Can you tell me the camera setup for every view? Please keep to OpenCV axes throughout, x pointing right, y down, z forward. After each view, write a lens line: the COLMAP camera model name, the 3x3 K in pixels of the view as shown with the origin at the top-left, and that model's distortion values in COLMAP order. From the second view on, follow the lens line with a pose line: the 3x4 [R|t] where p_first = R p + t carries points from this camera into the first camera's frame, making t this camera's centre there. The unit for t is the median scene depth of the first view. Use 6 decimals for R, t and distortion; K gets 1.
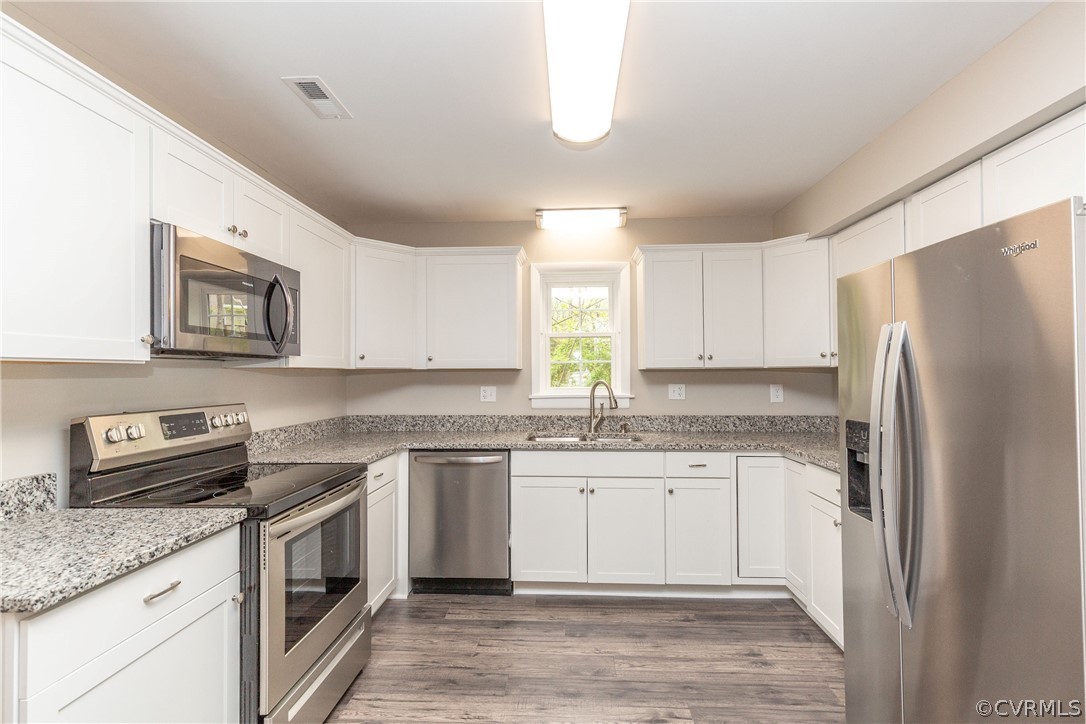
lens RADIAL K [[493.1, 0, 549.8], [0, 493.1, 367.3], [0, 0, 1]] dist [0.006519, -0.002688]
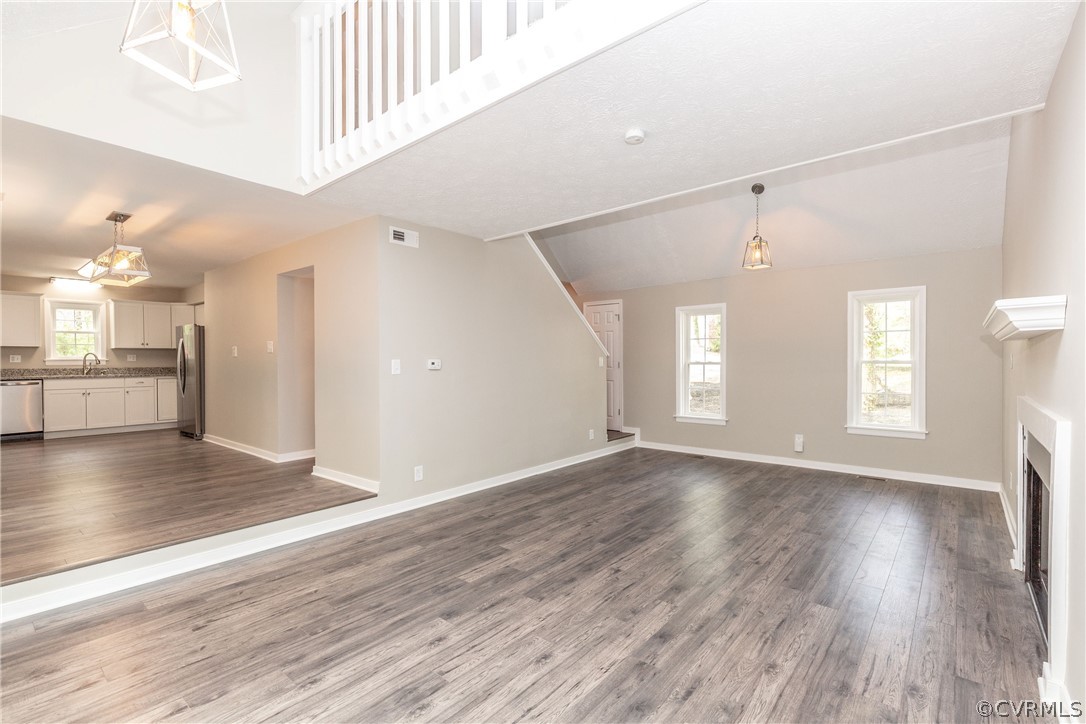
lens RADIAL K [[493.1, 0, 572.1], [0, 493.1, 363.9], [0, 0, 1]] dist [0.006519, -0.002688]
pose [[0.584297, -0.007353, 0.811507, -0.561624], [-0.012665, 0.999755, 0.018177, 0.008206], [-0.811441, -0.020898, 0.584060, -2.696072]]
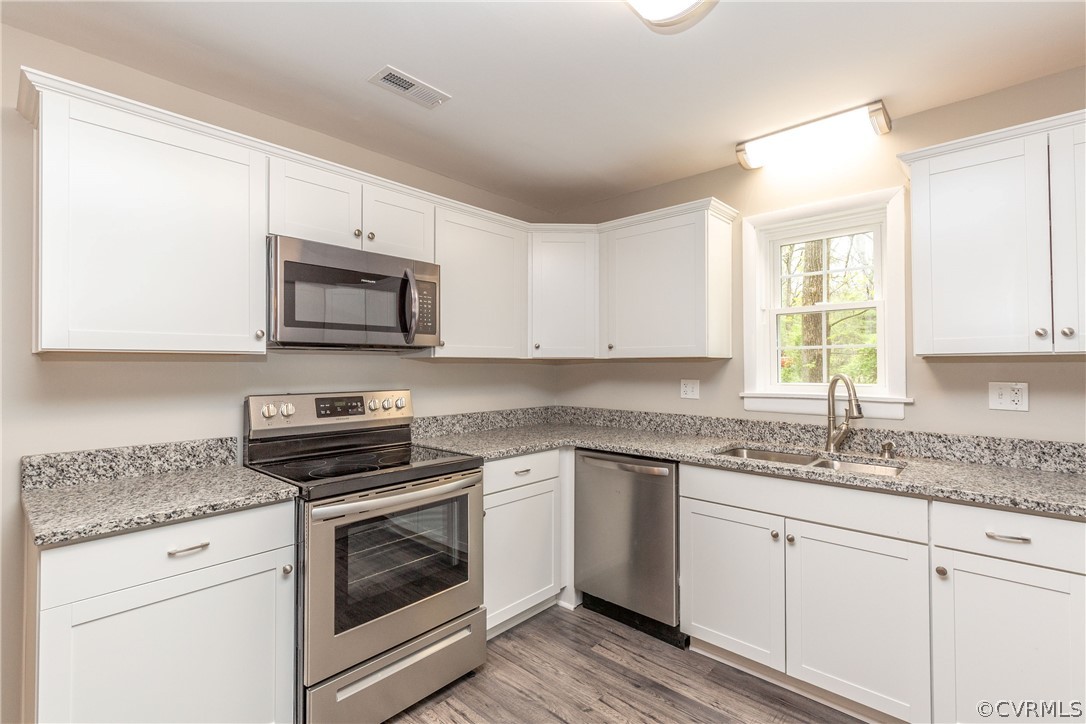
lens RADIAL K [[493.1, 0, 537.7], [0, 493.1, 359.9], [0, 0, 1]] dist [0.006519, -0.002688]
pose [[0.769585, -0.003424, -0.638536, 0.250144], [0.005491, 0.999984, 0.001256, 0.005027], [0.638521, -0.004473, 0.769591, 0.267035]]
